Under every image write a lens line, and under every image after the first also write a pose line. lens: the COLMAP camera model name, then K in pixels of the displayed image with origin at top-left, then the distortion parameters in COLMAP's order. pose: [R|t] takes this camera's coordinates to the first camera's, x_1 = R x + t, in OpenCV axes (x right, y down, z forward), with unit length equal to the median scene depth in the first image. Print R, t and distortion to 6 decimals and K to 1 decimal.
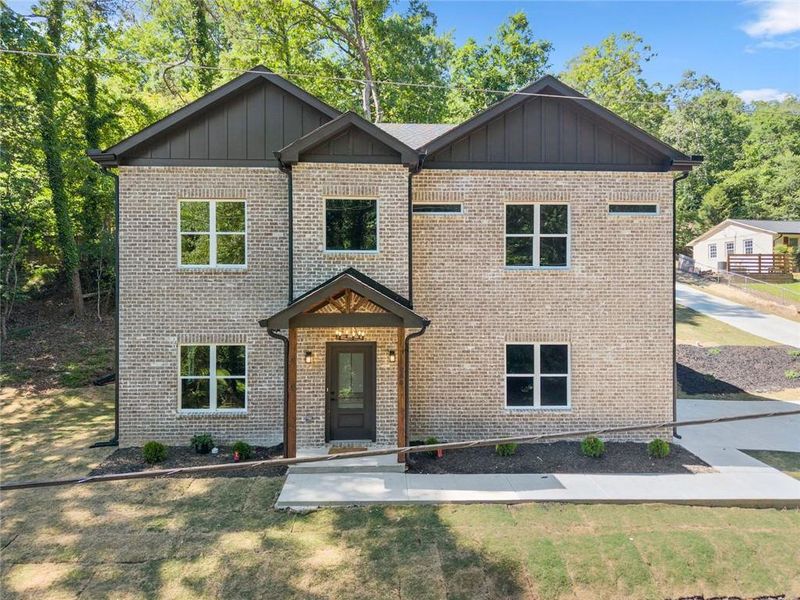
lens RADIAL K [[541.2, 0, 395.1], [0, 541.2, 301.1], [0, 0, 1]] dist [0.093526, -0.136117]
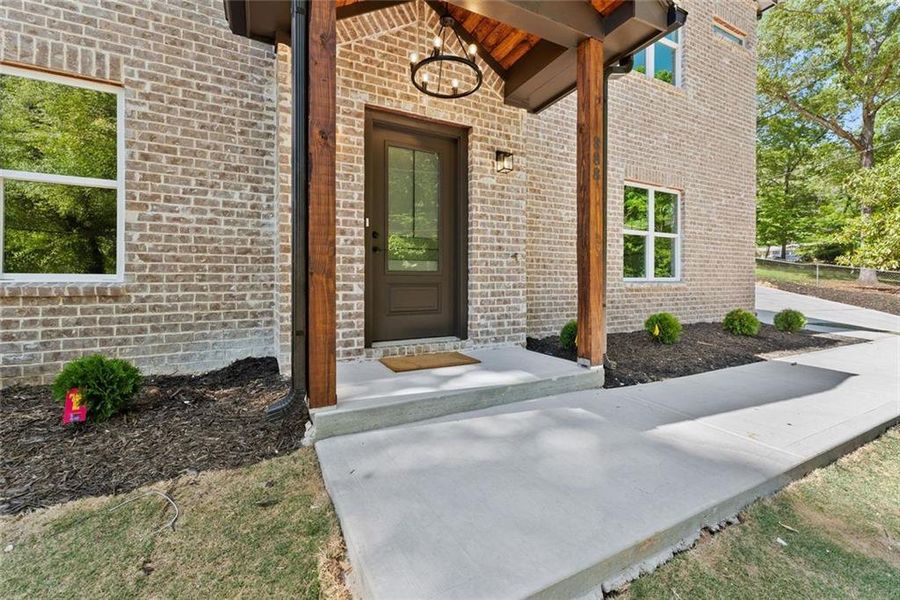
lens RADIAL K [[378.0, 0, 453.5], [0, 378.0, 284.3], [0, 0, 1]] dist [0.000237, -0.000160]
pose [[0.903691, -0.005952, 0.428144, -0.180207], [0.004978, 0.999982, 0.003395, 0.200221], [-0.428157, -0.000937, 0.903704, 0.674356]]
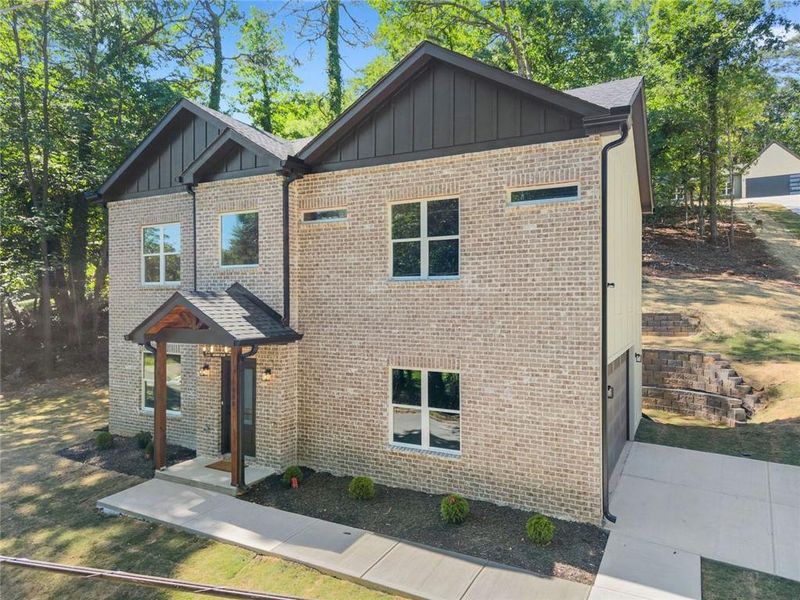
lens RADIAL K [[541.2, 0, 395.1], [0, 541.2, 301.1], [0, 0, 1]] dist [0.093526, -0.136117]
pose [[0.854812, -0.000843, -0.518937, 0.653273], [0.000290, 0.999999, -0.001147, -0.025461], [0.518937, 0.000829, 0.854812, 0.278401]]
